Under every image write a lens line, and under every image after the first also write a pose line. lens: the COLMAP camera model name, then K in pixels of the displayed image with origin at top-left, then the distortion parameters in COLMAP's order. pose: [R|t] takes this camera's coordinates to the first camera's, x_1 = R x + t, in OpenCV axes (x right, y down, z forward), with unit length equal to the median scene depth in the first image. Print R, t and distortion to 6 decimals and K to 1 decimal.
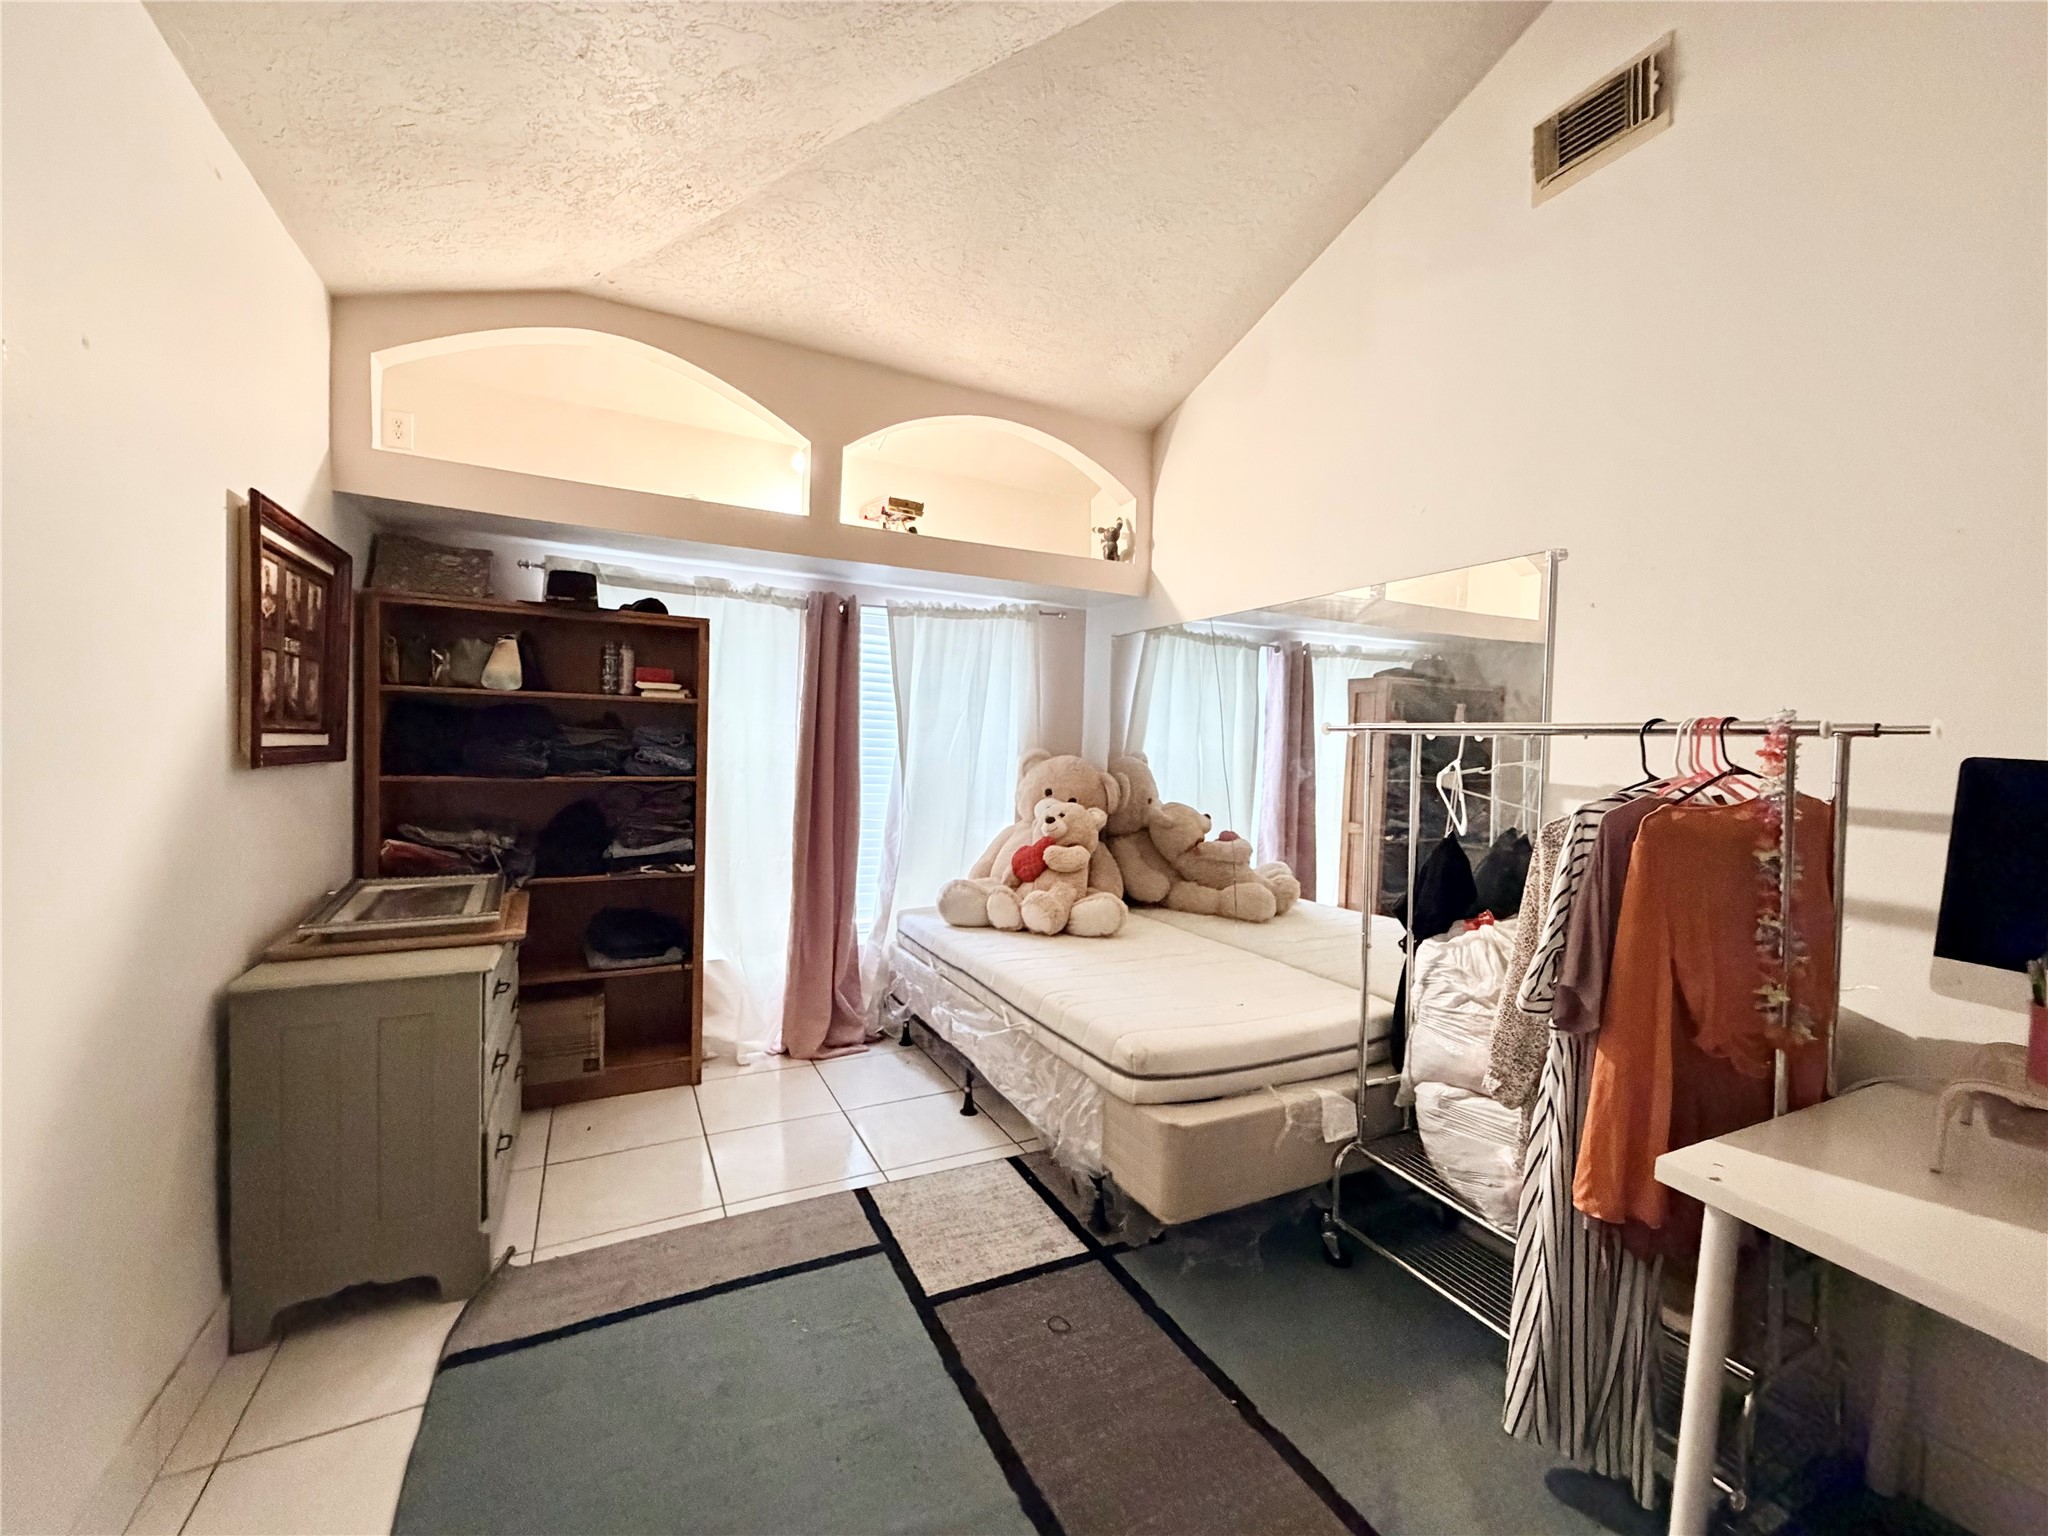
lens RADIAL K [[819.0, 0, 1017.4], [0, 819.0, 764.3], [0, 0, 1]] dist [-0.013819, -0.000011]
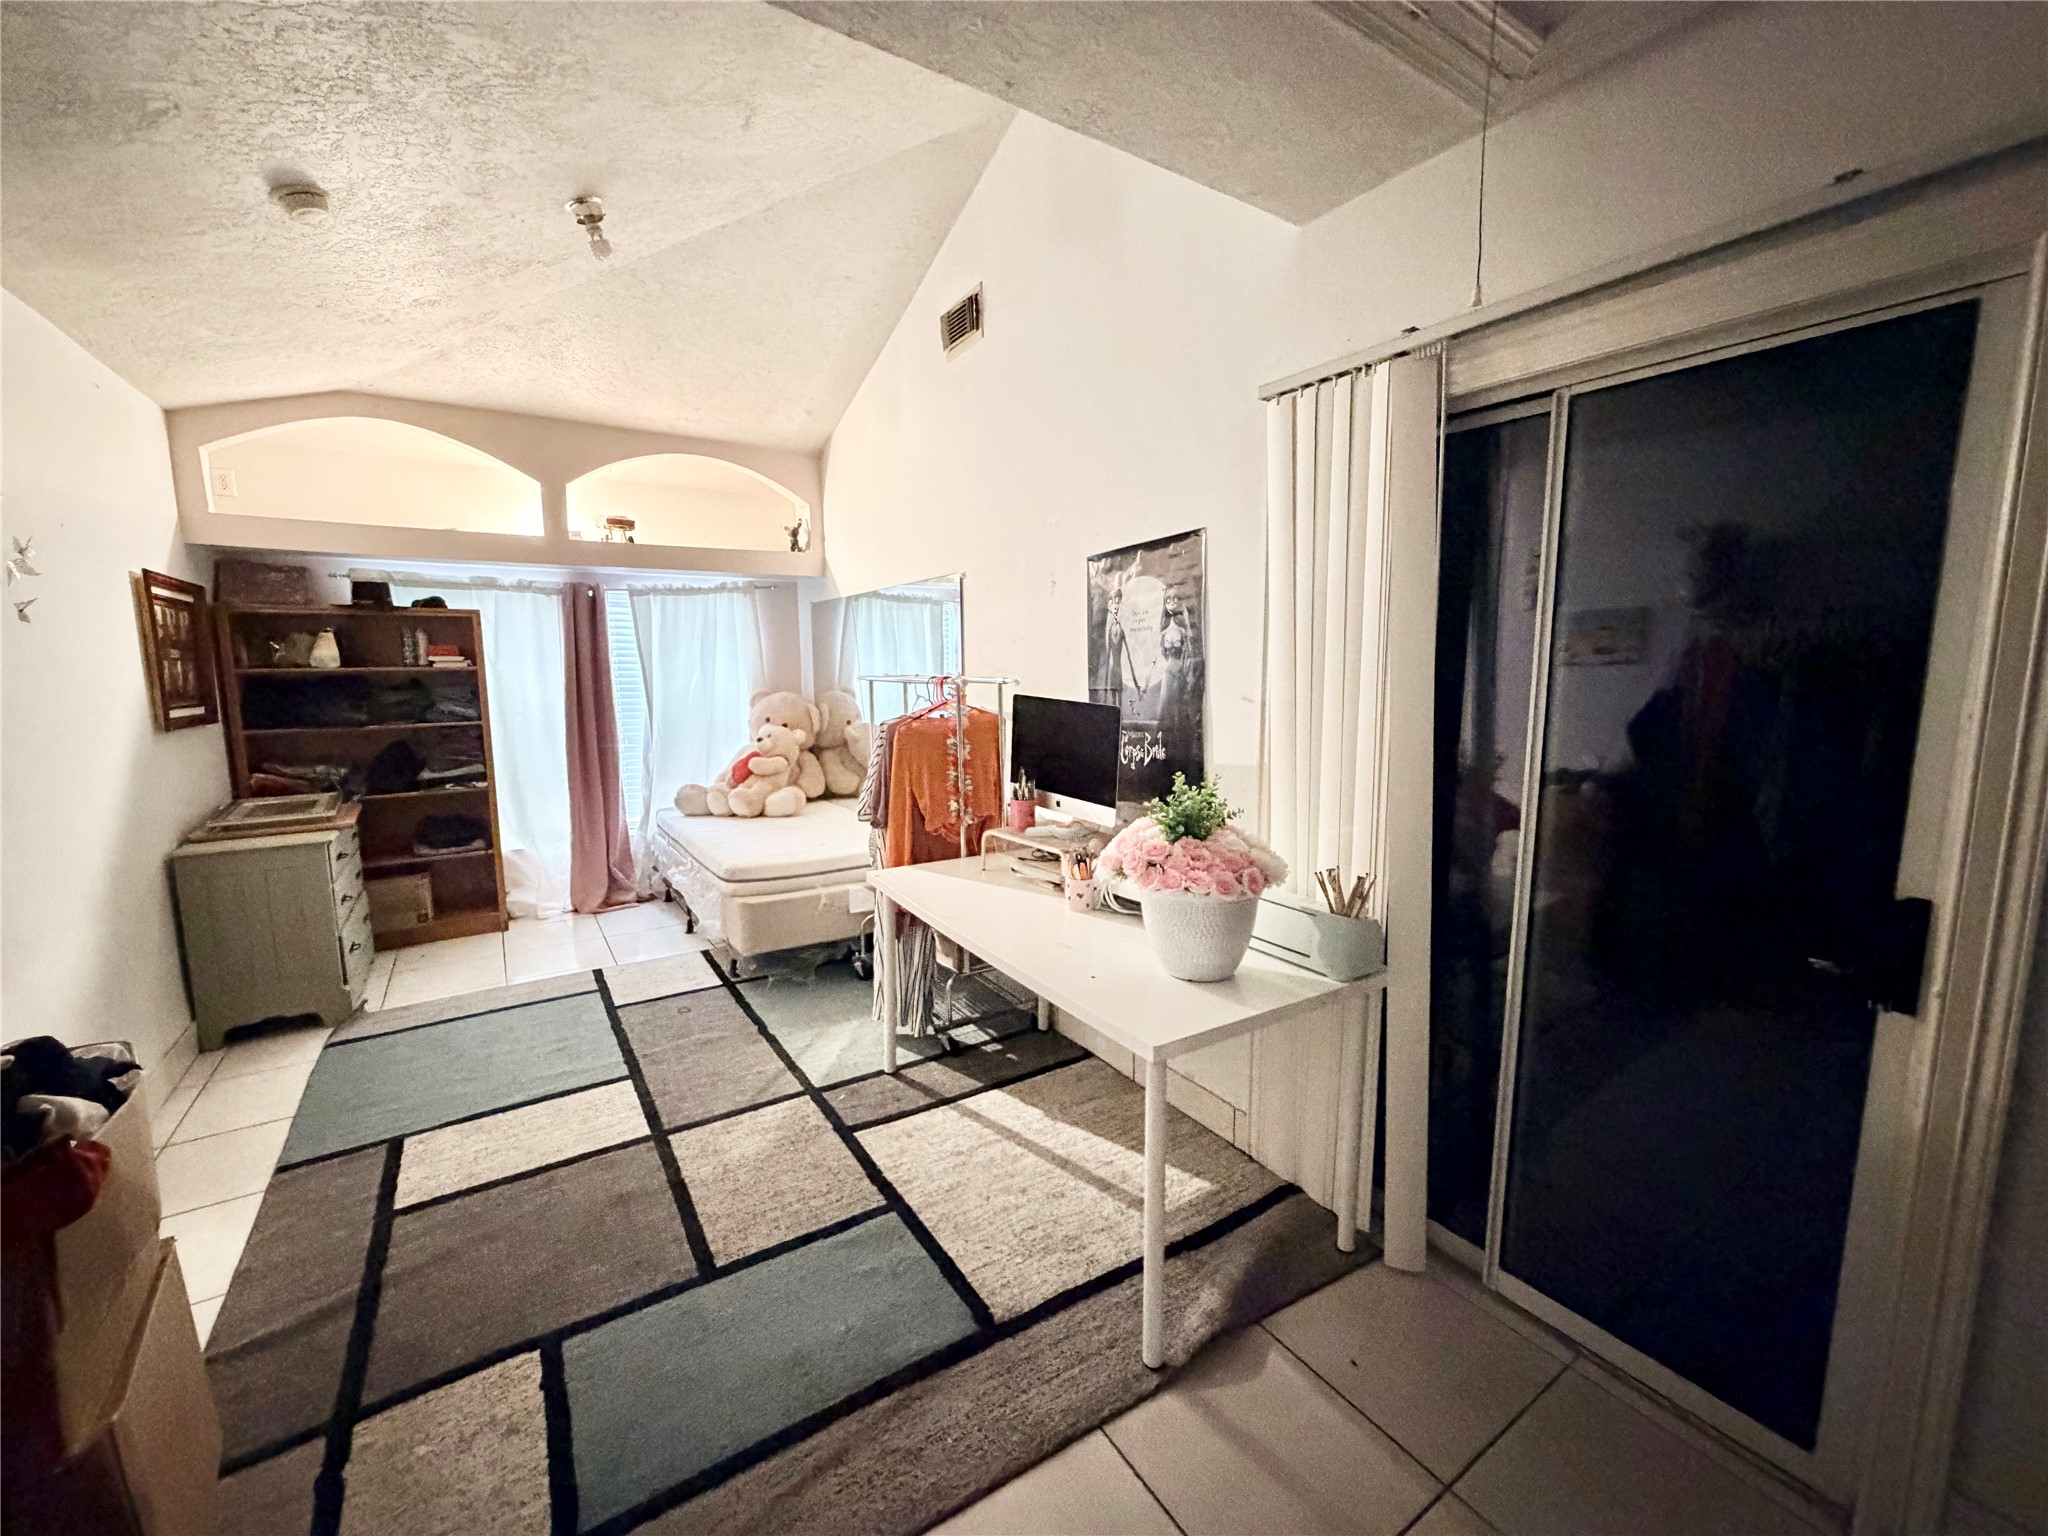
lens RADIAL K [[819.0, 0, 1027.3], [0, 819.0, 767.4], [0, 0, 1]] dist [-0.013819, -0.000011]
pose [[0.992181, -0.049637, 0.114511, 0.410573], [0.037685, 0.993834, 0.104278, -0.017909], [-0.118981, -0.099148, 0.987934, -0.562385]]
